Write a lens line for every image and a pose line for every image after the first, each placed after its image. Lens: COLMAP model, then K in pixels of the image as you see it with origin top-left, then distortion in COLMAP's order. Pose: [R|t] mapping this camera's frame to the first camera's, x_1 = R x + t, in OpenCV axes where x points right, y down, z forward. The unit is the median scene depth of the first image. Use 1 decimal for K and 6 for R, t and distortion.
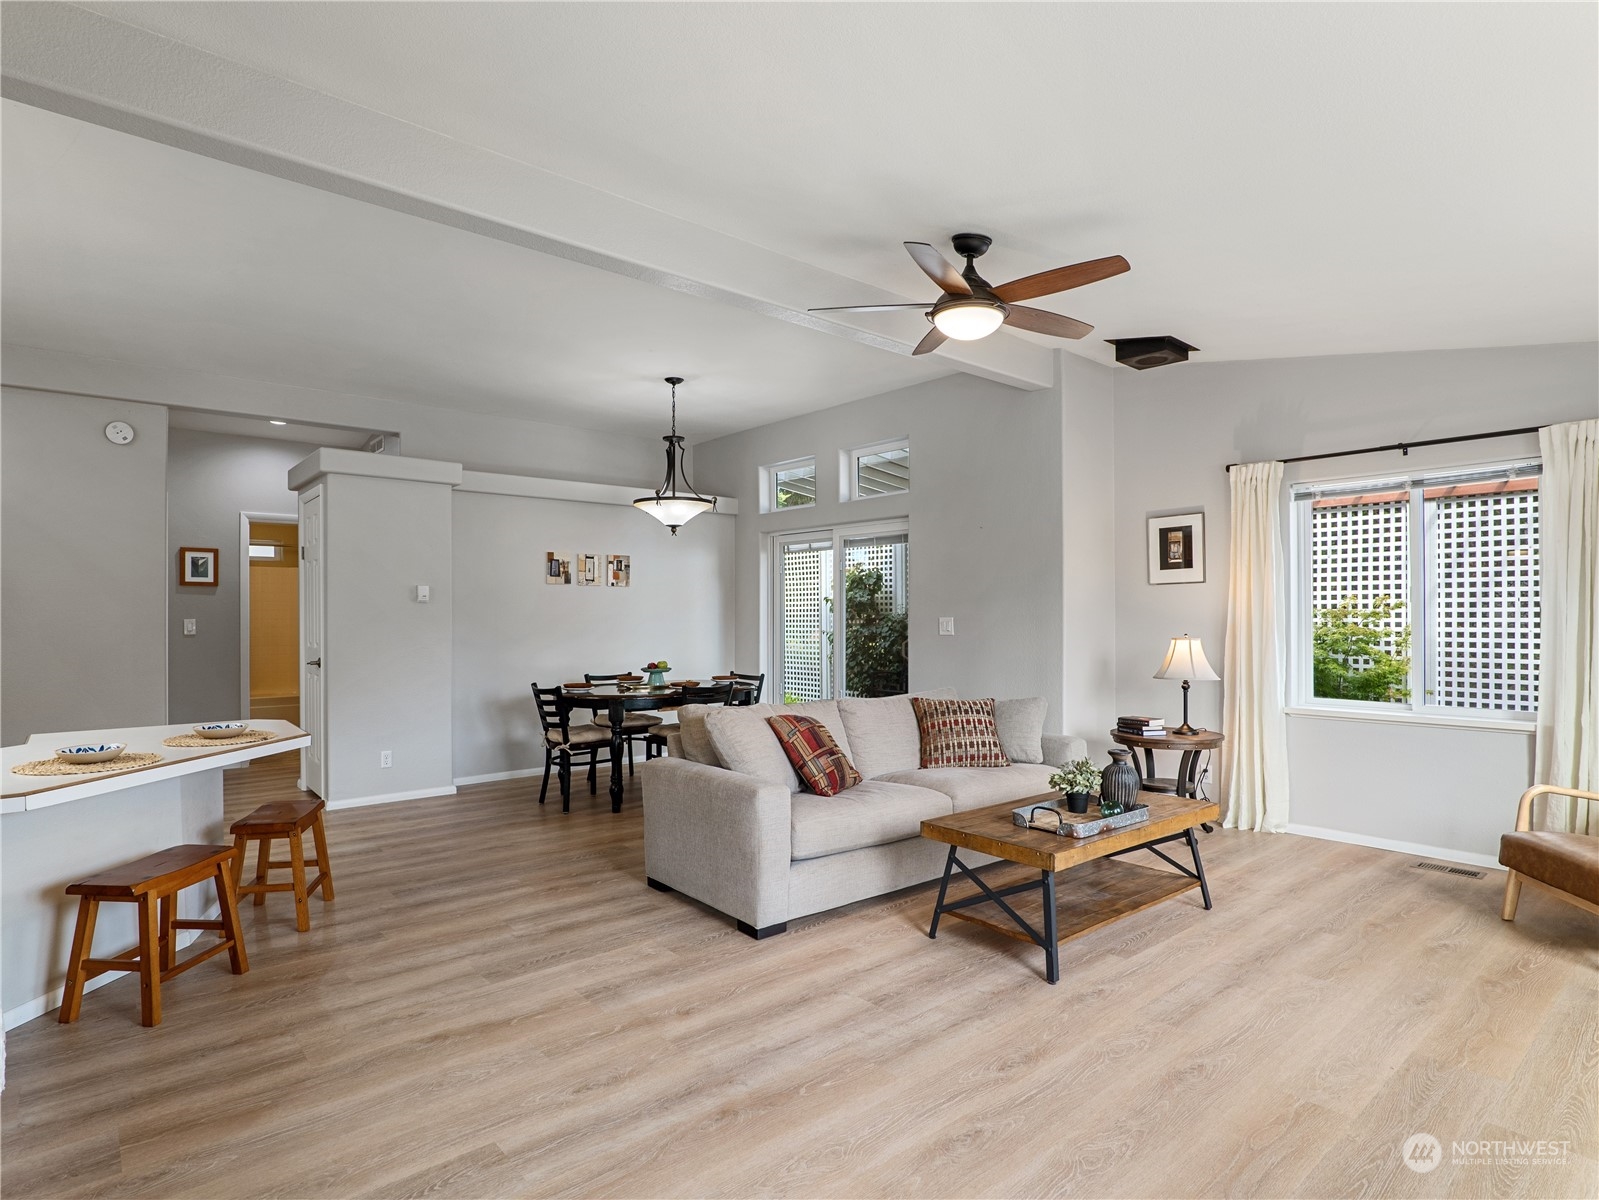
lens RADIAL K [[841.8, 0, 802.3], [0, 841.8, 611.9], [0, 0, 1]] dist [-0.008144, -0.000557]
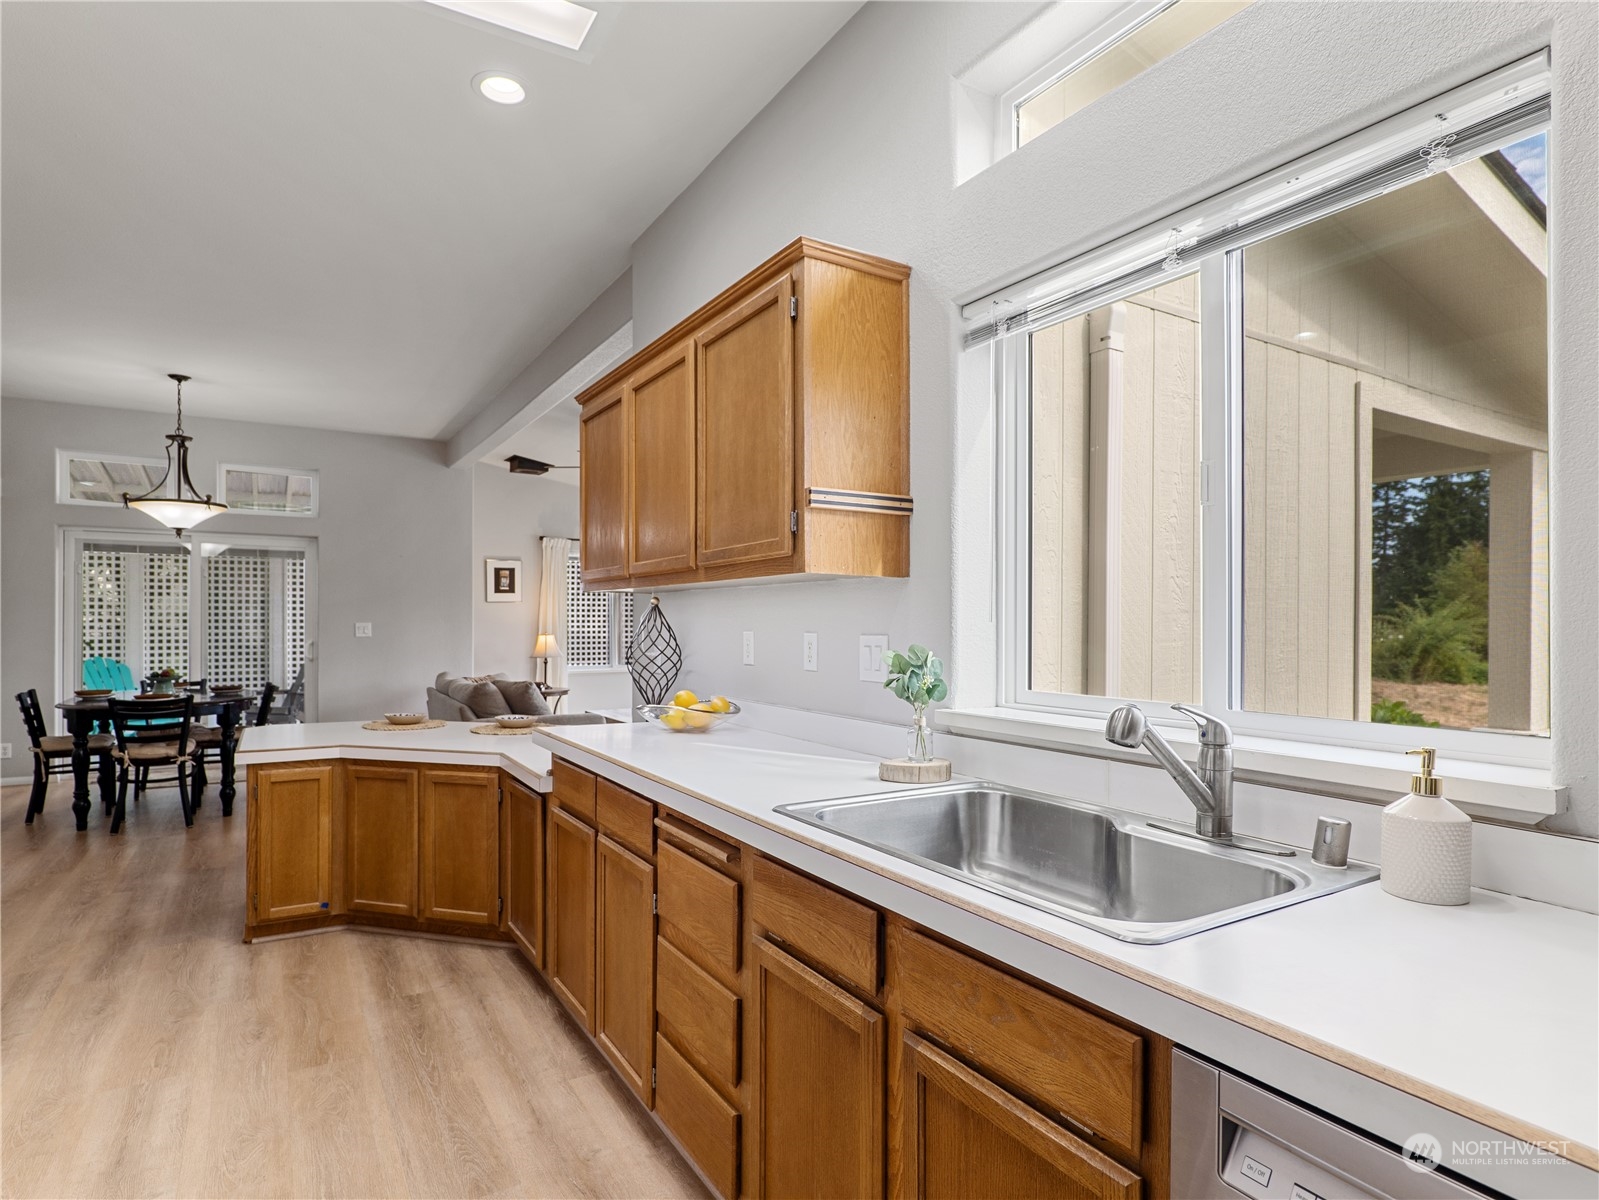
lens RADIAL K [[890.4, 0, 794.8], [0, 890.4, 621.9], [0, 0, 1]] dist [-0.002169, -0.000033]
pose [[0.163685, 0.000223, 0.986513, -1.089510], [-0.006310, 0.999980, 0.000821, -0.000246], [-0.986492, -0.006359, 0.163683, 0.147060]]
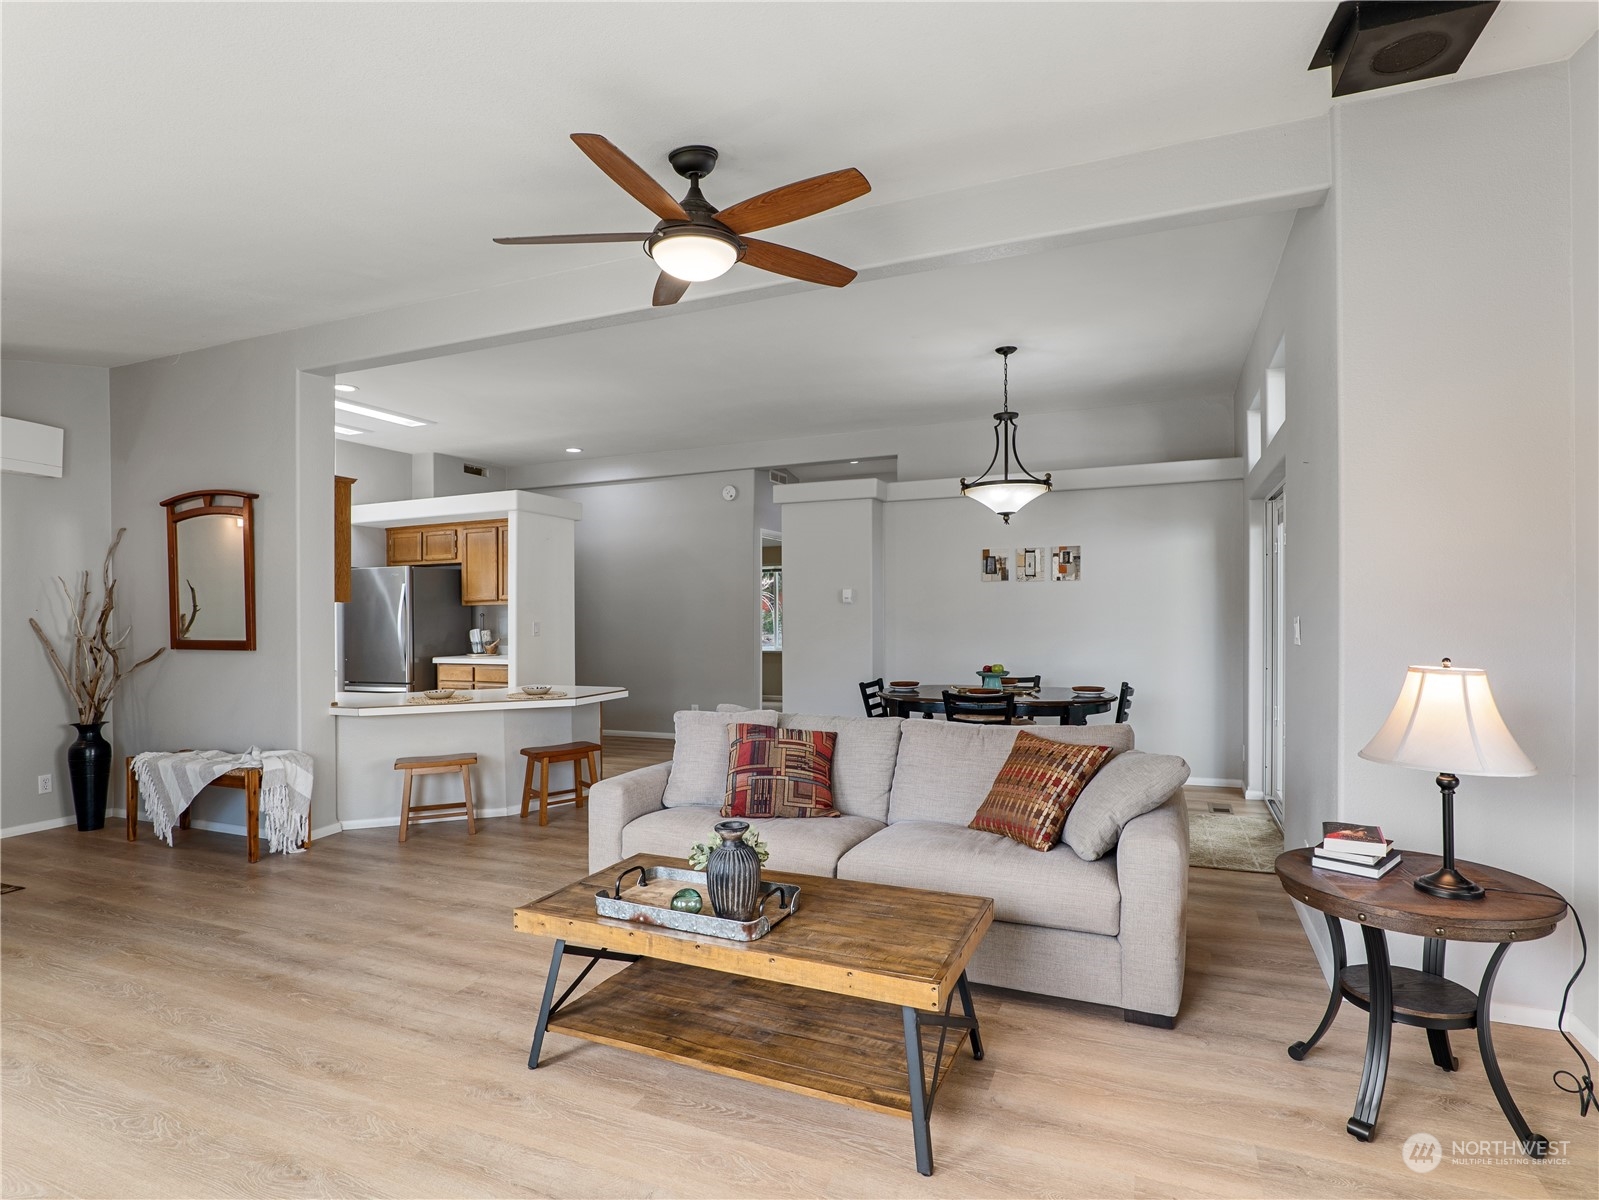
lens RADIAL K [[841.8, 0, 802.3], [0, 841.8, 611.9], [0, 0, 1]] dist [-0.008144, -0.000557]
pose [[0.449018, -0.003741, -0.893515, 0.567843], [0.011913, 0.999927, 0.001800, -0.002413], [0.893443, -0.011453, 0.449030, 0.427172]]
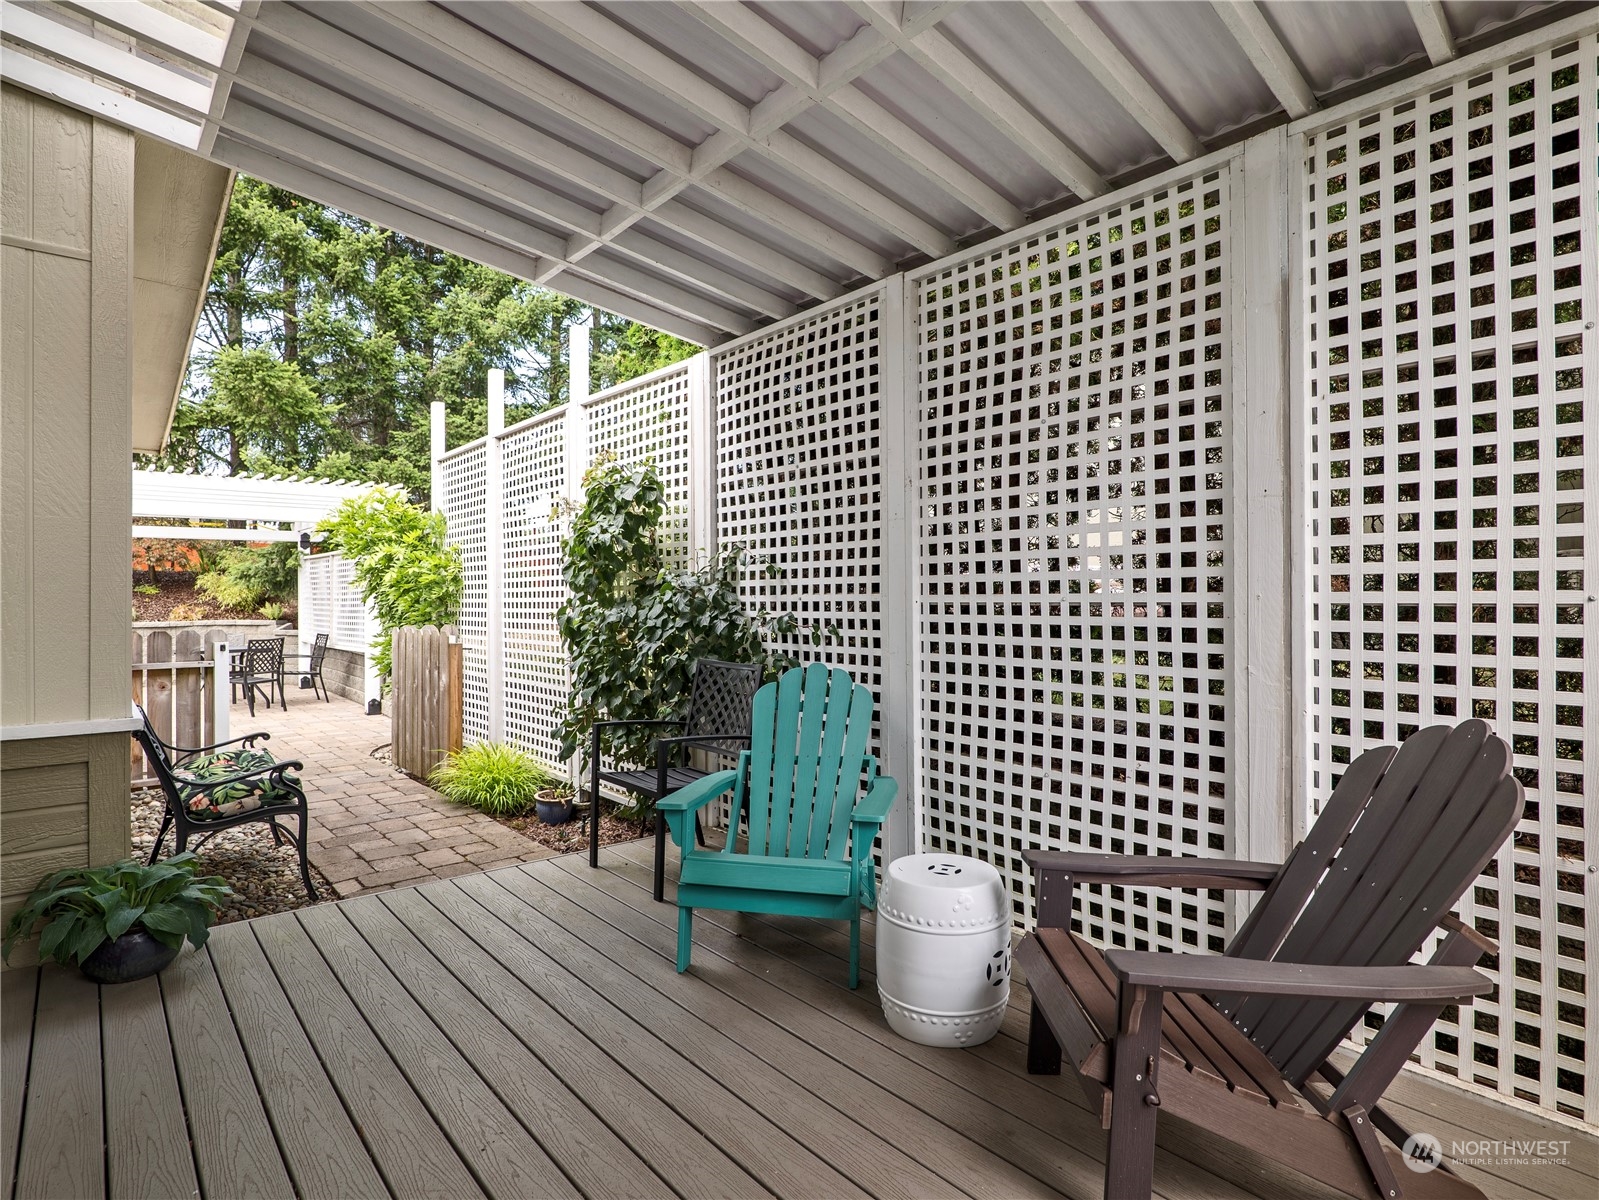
lens RADIAL K [[817.0, 0, 800.5], [0, 817.0, 598.4], [0, 0, 1]] dist [-0.027132, -0.000168]
pose [[0.999758, 0.002016, 0.021914, 0.287167], [-0.002047, 0.999997, 0.001390, 0.025723], [-0.021911, -0.001435, 0.999759, 1.100239]]
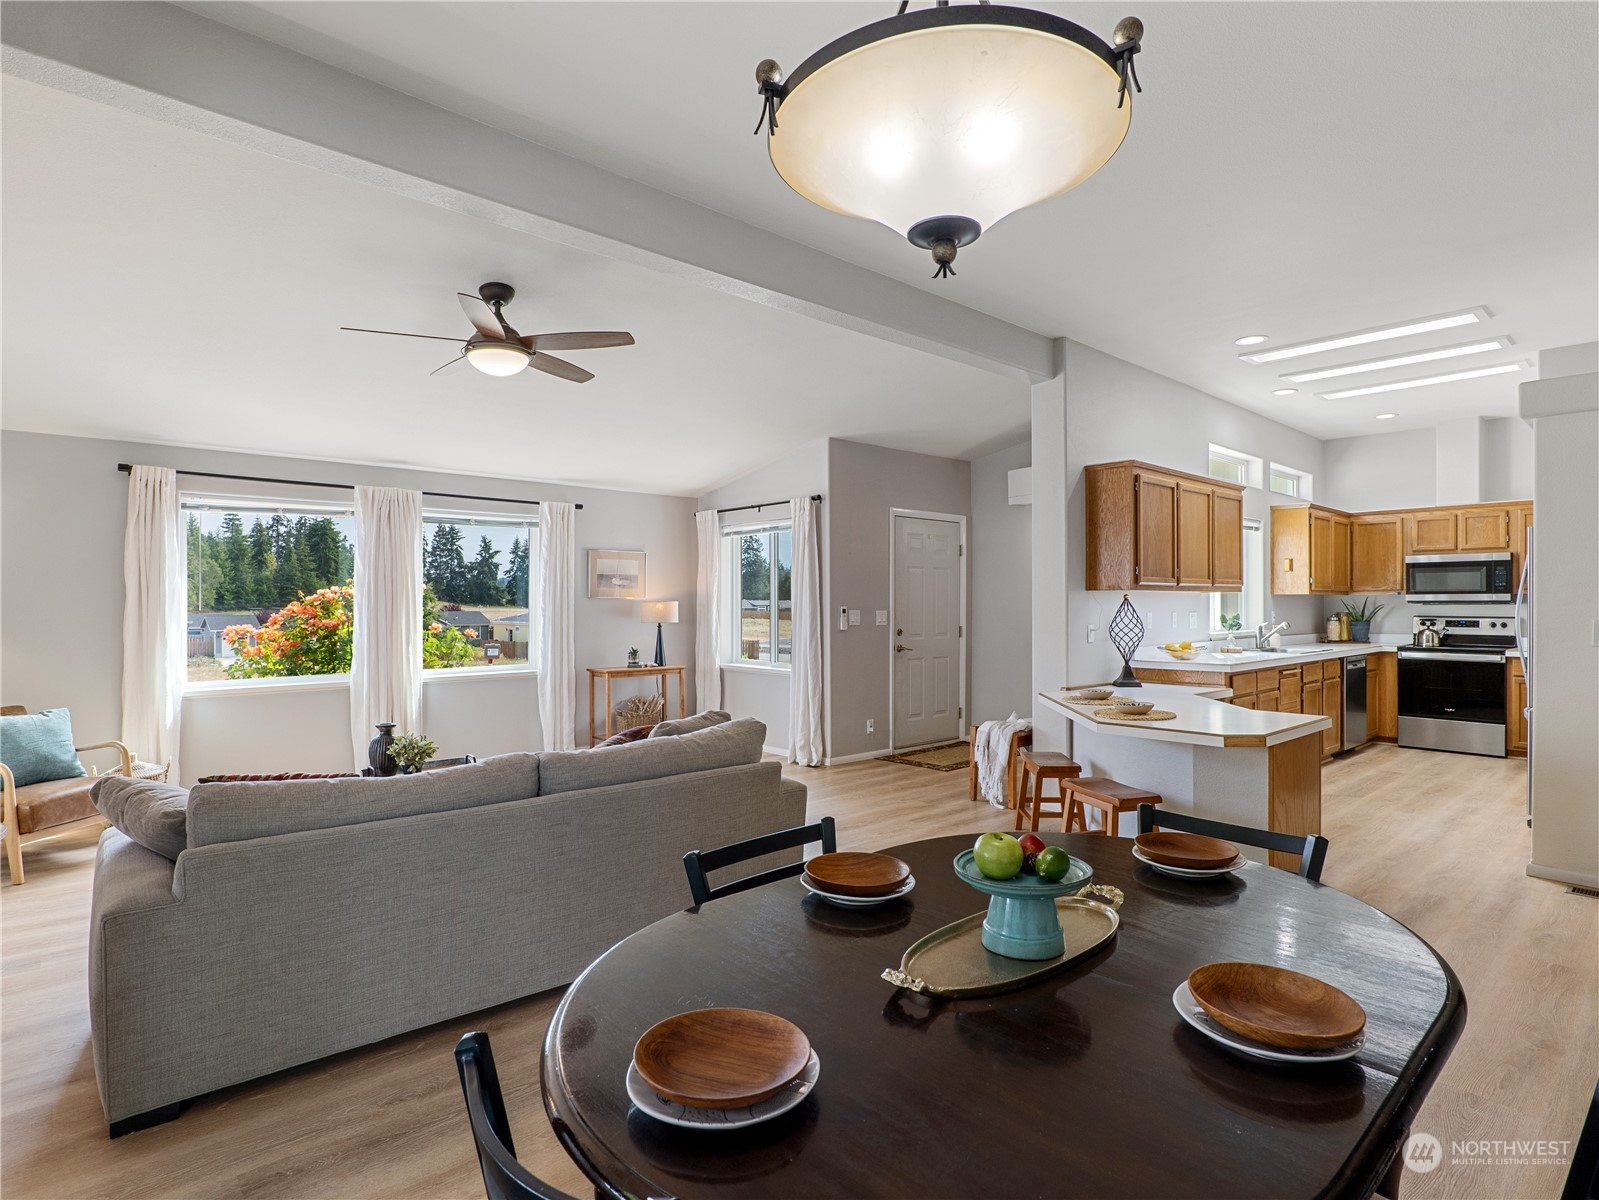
lens RADIAL K [[841.8, 0, 802.3], [0, 841.8, 611.9], [0, 0, 1]] dist [-0.008144, -0.000557]
pose [[-0.999561, 0.001578, -0.029578, -0.108764], [0.001239, 0.999933, 0.011492, -0.007051], [0.029595, 0.011450, -0.999496, 1.288487]]
